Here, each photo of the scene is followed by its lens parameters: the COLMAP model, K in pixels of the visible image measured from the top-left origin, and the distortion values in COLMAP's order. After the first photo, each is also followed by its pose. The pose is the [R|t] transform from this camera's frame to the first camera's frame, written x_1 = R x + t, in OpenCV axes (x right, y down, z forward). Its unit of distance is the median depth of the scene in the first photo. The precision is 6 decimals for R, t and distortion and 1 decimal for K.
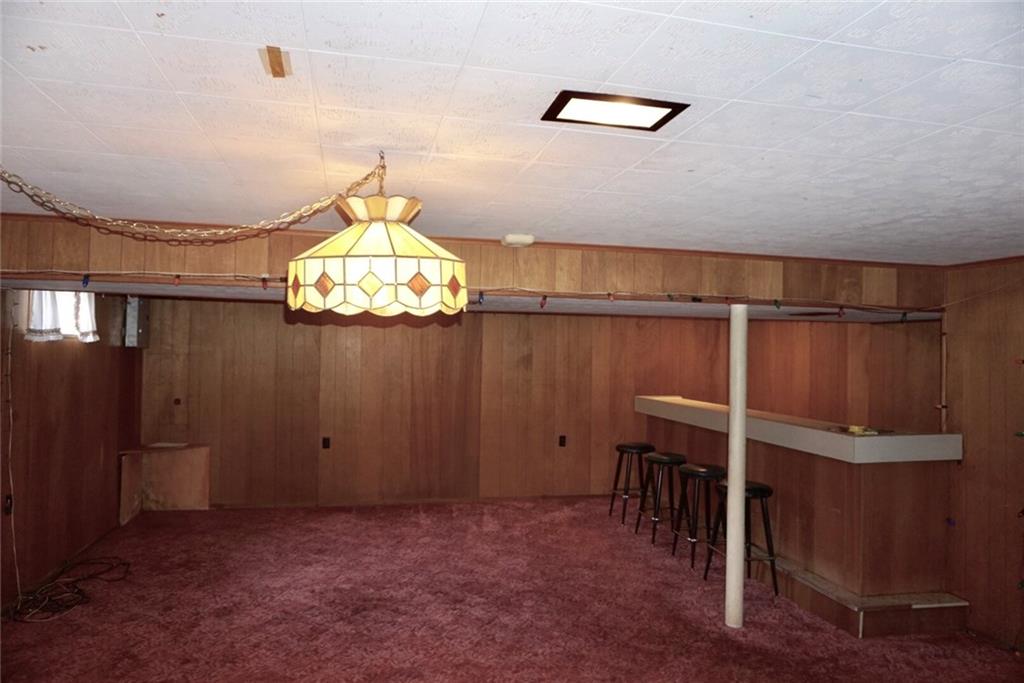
lens RADIAL K [[683.2, 0, 516.0], [0, 683.2, 336.6], [0, 0, 1]] dist [-0.045341, 0.031324]
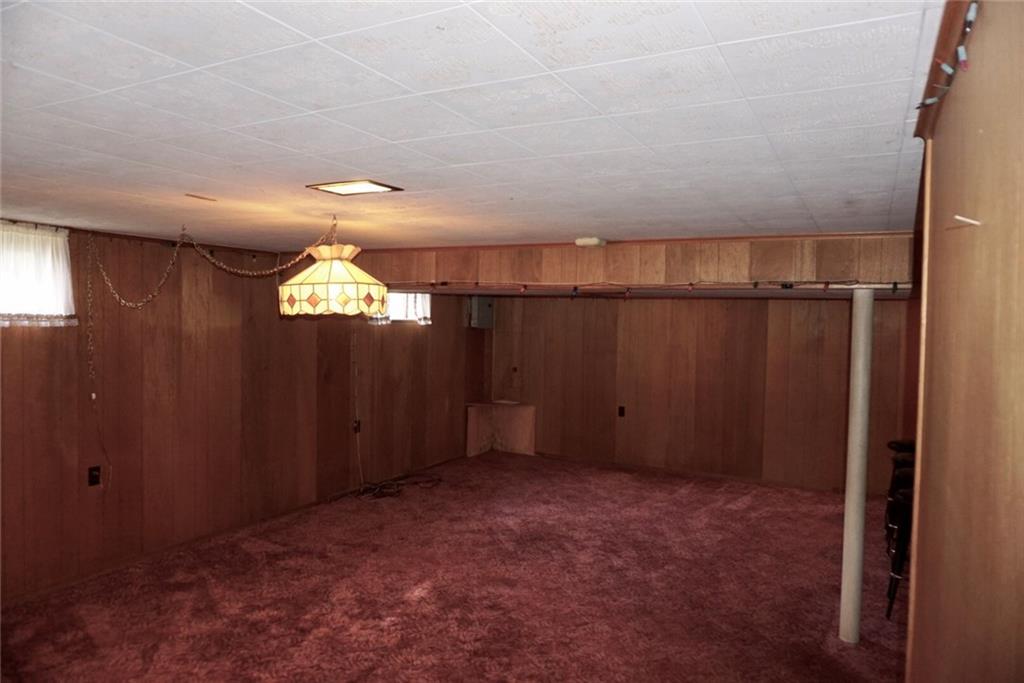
lens RADIAL K [[683.2, 0, 502.2], [0, 683.2, 345.3], [0, 0, 1]] dist [-0.045341, 0.031324]
pose [[0.744853, 0.024554, -0.666776, 0.521600], [0.009347, 0.998841, 0.047223, -0.017524], [0.667163, -0.041406, 0.743760, 0.022538]]
